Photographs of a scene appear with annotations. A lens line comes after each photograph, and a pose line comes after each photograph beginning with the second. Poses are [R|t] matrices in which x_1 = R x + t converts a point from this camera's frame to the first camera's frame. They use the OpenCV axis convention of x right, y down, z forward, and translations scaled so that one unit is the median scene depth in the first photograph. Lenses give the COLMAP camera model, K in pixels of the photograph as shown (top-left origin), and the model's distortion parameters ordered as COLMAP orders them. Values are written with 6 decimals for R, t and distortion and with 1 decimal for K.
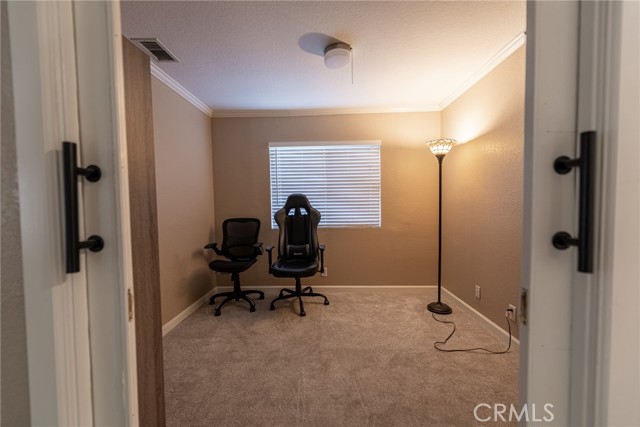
lens RADIAL K [[247.3, 0, 320.6], [0, 247.3, 211.6], [0, 0, 1]] dist [0.009245, -0.001728]
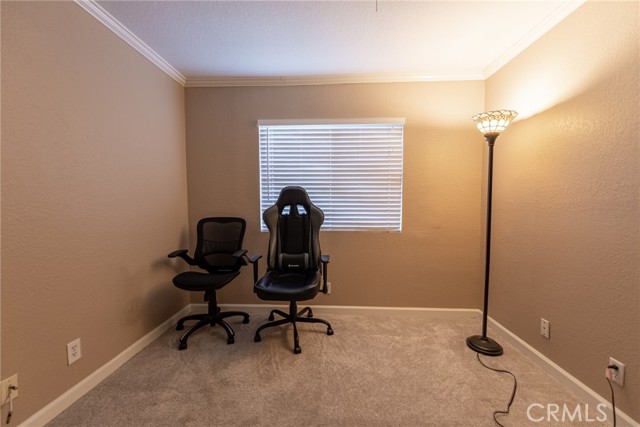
lens RADIAL K [[247.3, 0, 319.4], [0, 247.3, 215.8], [0, 0, 1]] dist [0.009245, -0.001728]
pose [[0.999643, 0.015716, -0.021620, 0.002911], [-0.015127, 0.999516, 0.027183, -0.004259], [0.022037, -0.026847, 0.999397, 0.253013]]
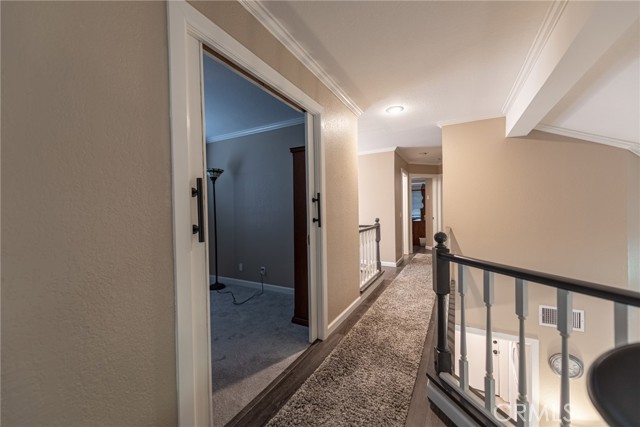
lens RADIAL K [[247.3, 0, 321.7], [0, 247.3, 211.9], [0, 0, 1]] dist [0.009245, -0.001728]
pose [[0.454999, 0.004577, 0.890480, -0.474846], [0.030306, 0.999328, -0.020622, 0.014439], [-0.889976, 0.036370, 0.454554, -0.165357]]
